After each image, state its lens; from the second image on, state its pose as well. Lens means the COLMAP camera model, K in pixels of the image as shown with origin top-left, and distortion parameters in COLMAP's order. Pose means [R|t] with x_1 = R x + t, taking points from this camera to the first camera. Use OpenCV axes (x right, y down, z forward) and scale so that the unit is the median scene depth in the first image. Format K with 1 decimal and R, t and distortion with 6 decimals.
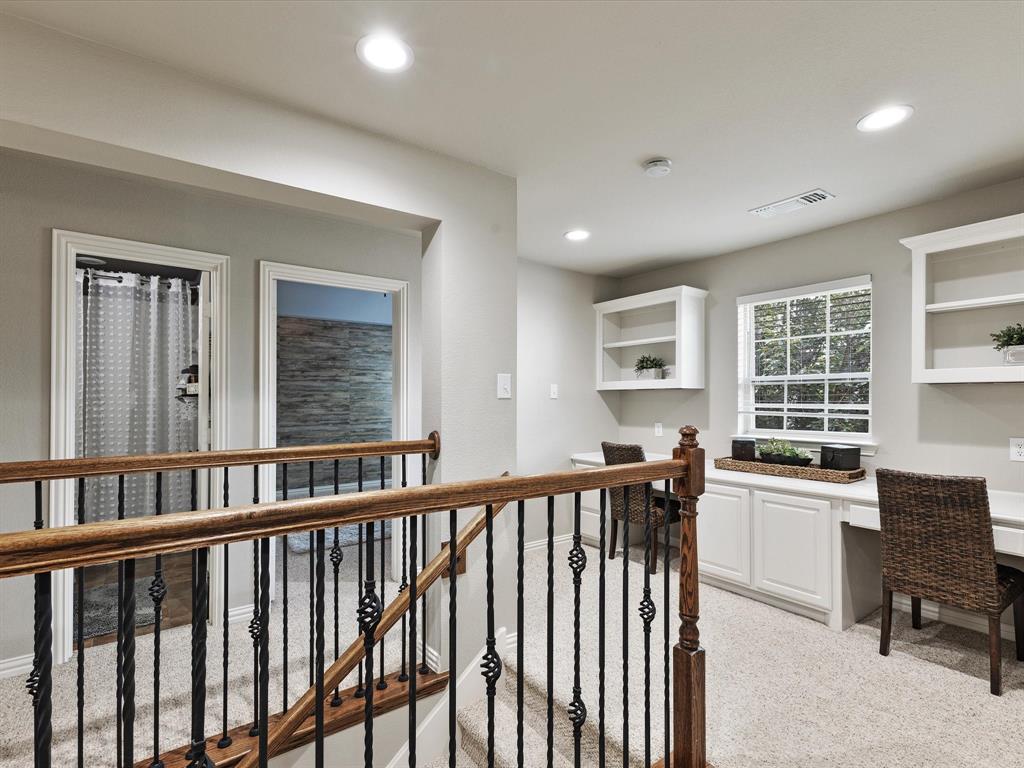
lens RADIAL K [[519.5, 0, 512.7], [0, 519.5, 392.8], [0, 0, 1]] dist [0.012362, -0.002808]
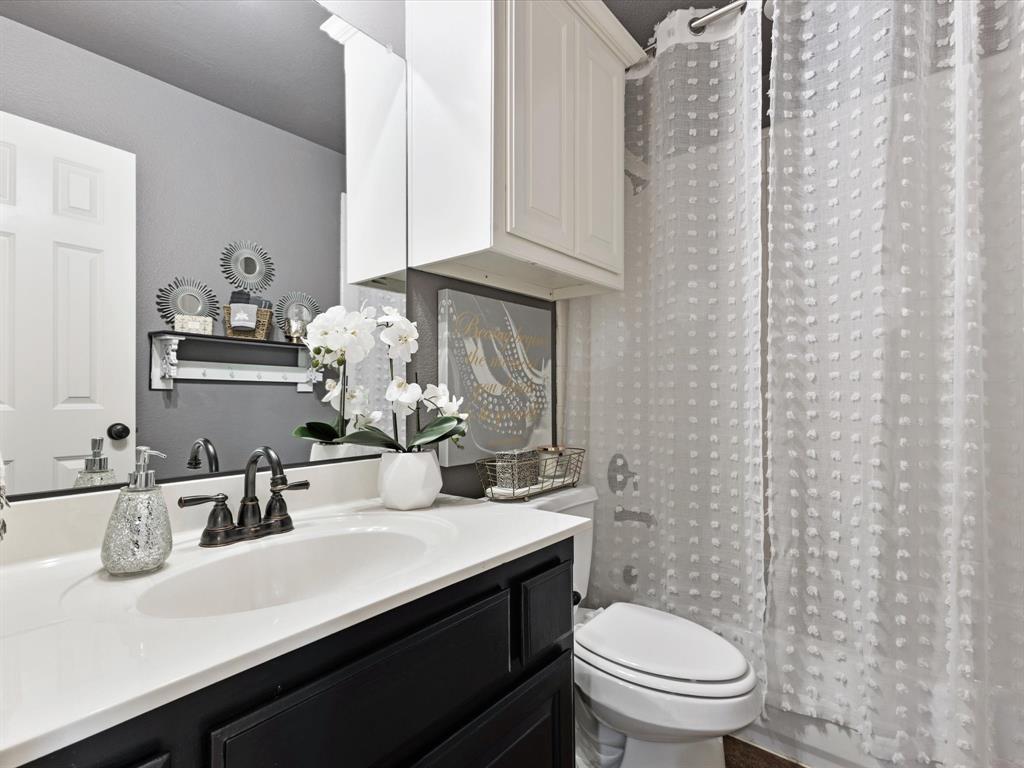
lens RADIAL K [[519.5, 0, 512.1], [0, 519.5, 389.7], [0, 0, 1]] dist [0.012362, -0.002808]
pose [[0.290226, -0.005157, -0.956944, -0.499367], [0.008903, 0.999957, -0.002689, 0.066126], [0.956917, -0.007739, 0.290260, 0.697034]]
